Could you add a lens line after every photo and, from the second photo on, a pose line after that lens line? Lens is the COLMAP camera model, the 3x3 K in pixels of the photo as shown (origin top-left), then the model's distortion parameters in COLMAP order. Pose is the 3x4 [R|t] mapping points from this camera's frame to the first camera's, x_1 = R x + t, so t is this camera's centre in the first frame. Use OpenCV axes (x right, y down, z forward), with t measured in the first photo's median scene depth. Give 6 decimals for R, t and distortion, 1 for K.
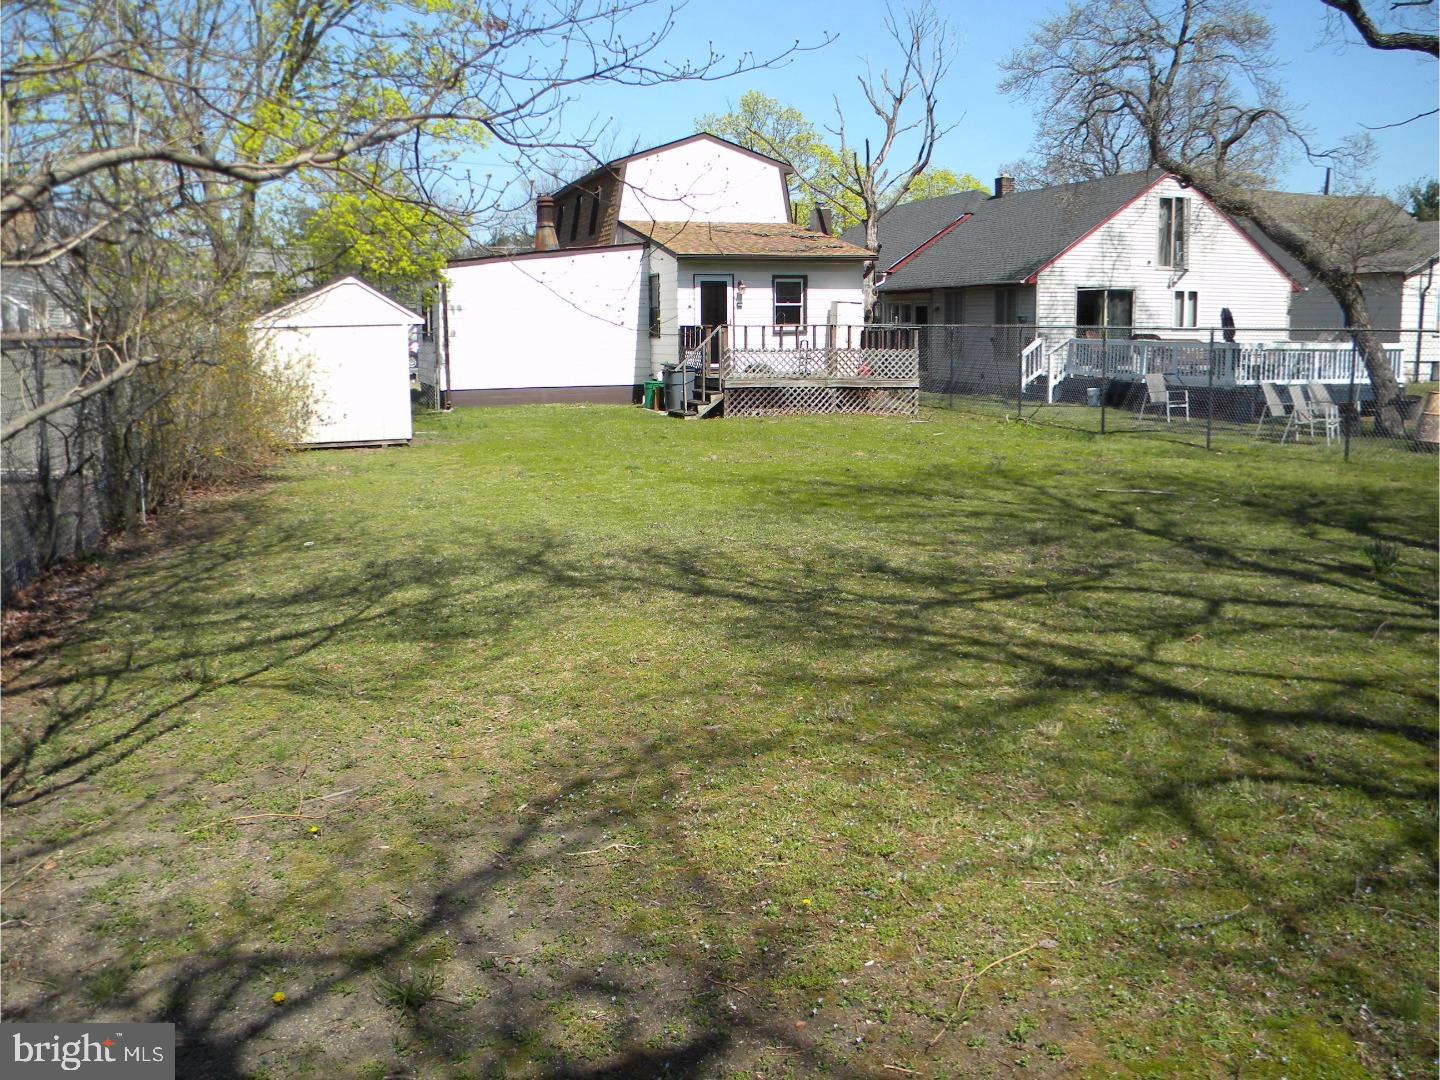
lens RADIAL K [[1216.3, 0, 725.5], [0, 1216.3, 543.4], [0, 0, 1]] dist [-0.178289, 0.137885]
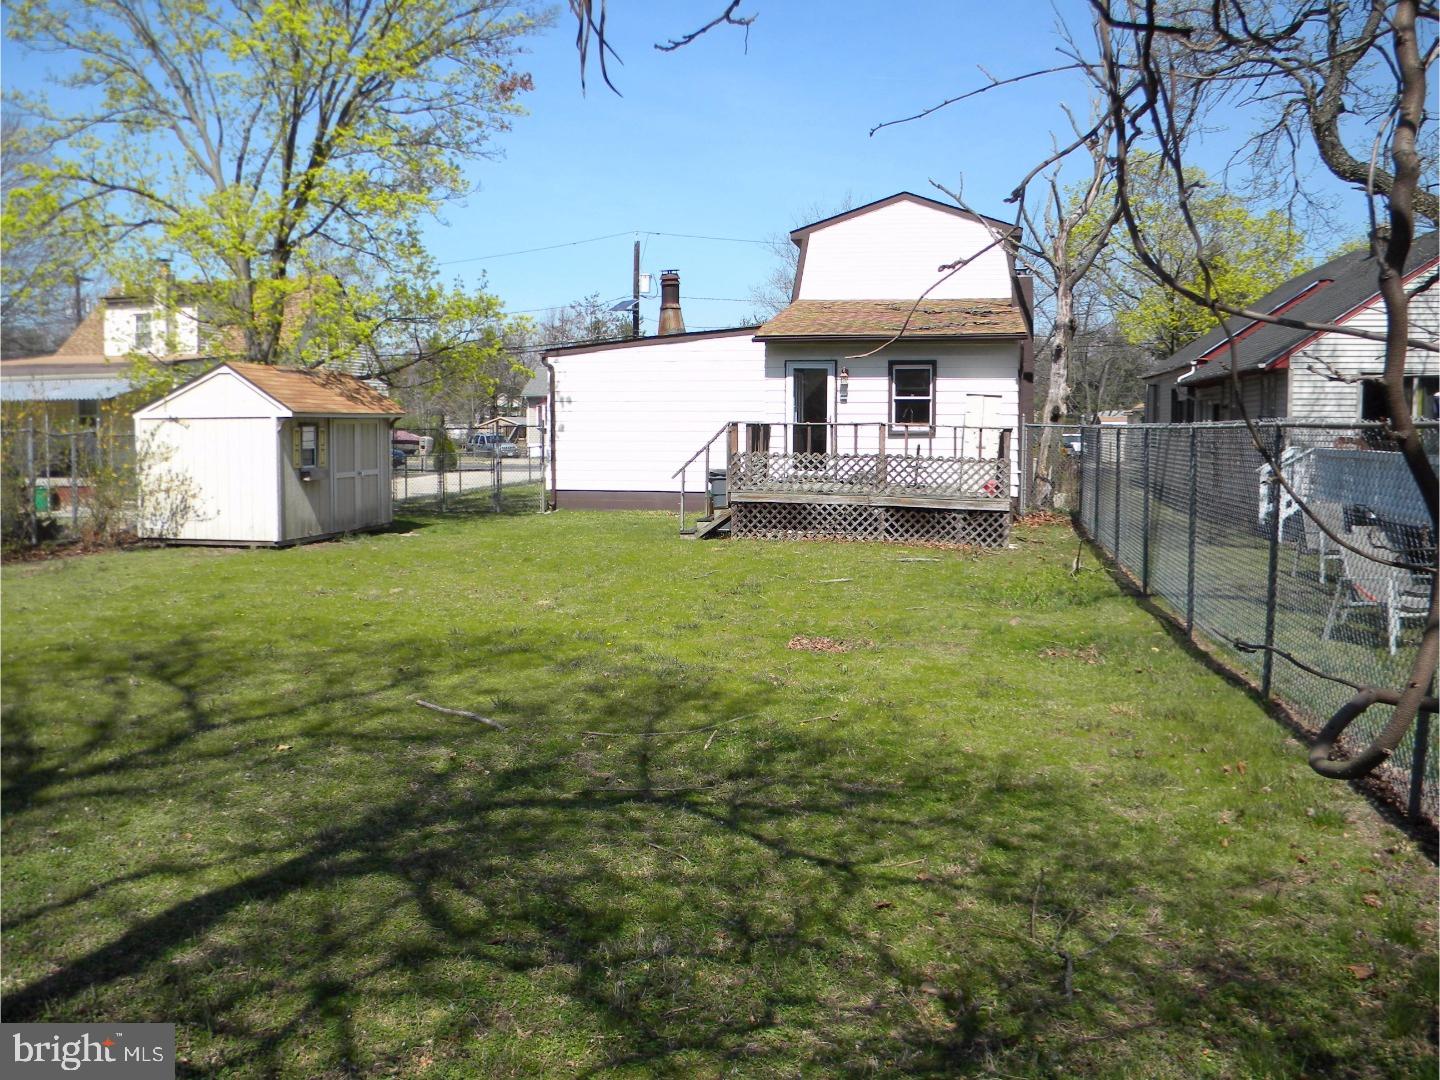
lens RADIAL K [[1216.3, 0, 714.1], [0, 1216.3, 538.0], [0, 0, 1]] dist [-0.178289, 0.137885]
pose [[0.859693, 0.057048, -0.507615, 0.347359], [-0.100195, 0.993272, -0.058060, -0.050885], [0.500888, 0.100774, 0.859625, 0.279604]]
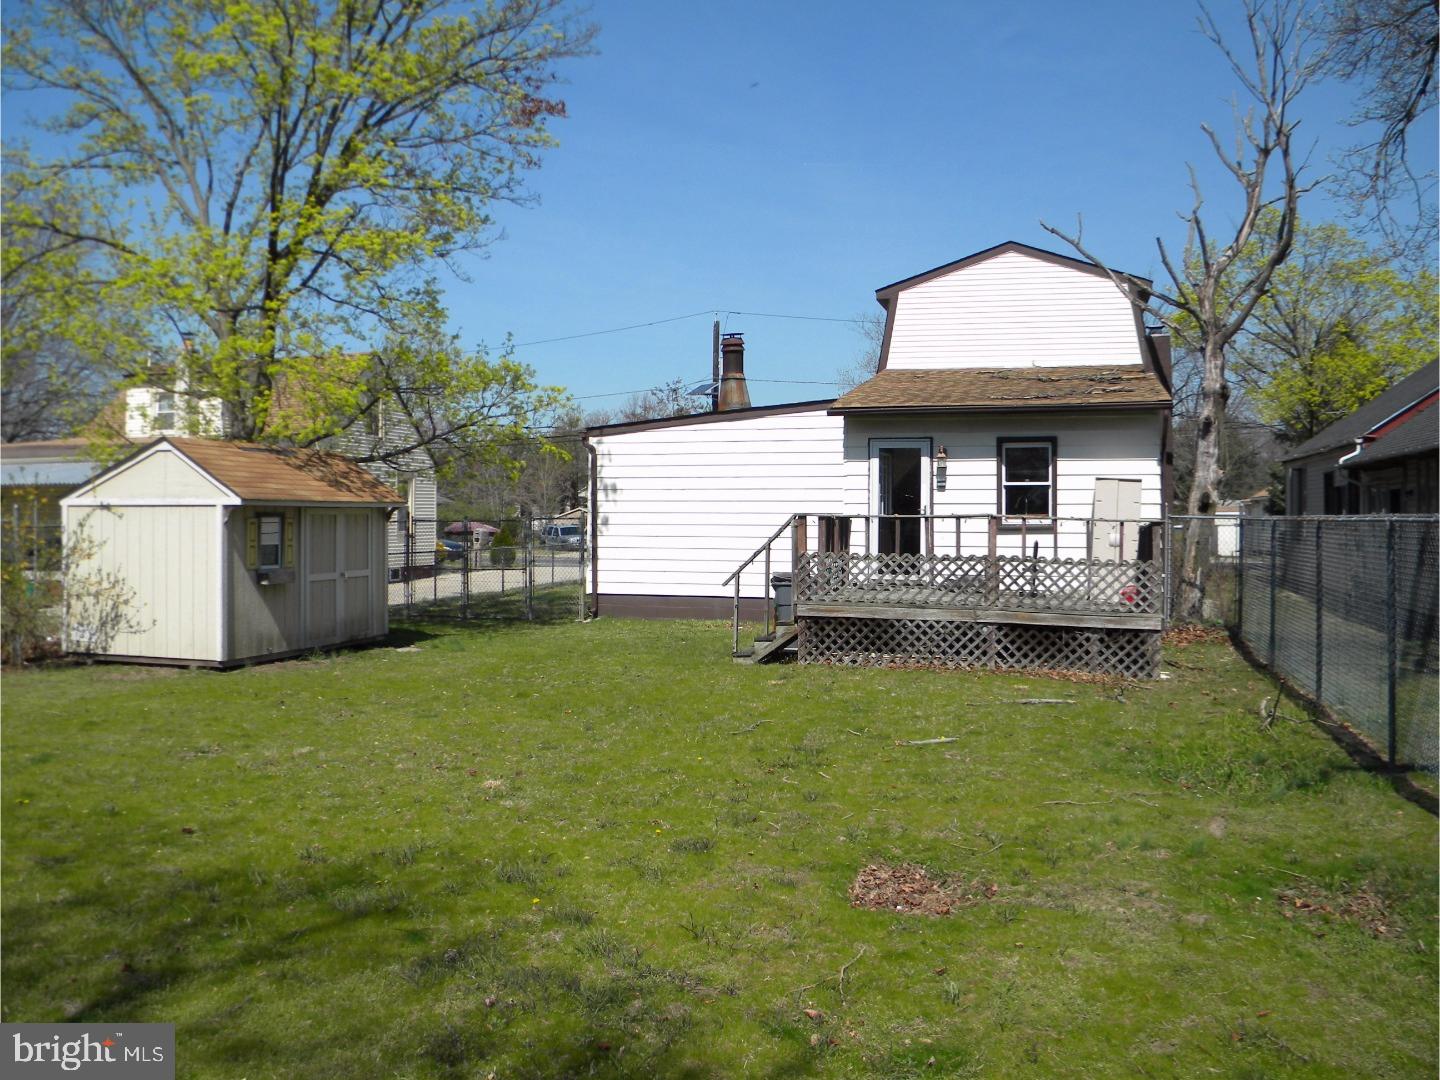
lens RADIAL K [[1216.3, 0, 715.3], [0, 1216.3, 531.5], [0, 0, 1]] dist [-0.178289, 0.137885]
pose [[0.818634, 0.017109, -0.574061, 0.281527], [-0.111544, 0.985259, -0.129702, -0.075827], [0.563380, 0.170212, 0.808474, 0.415844]]
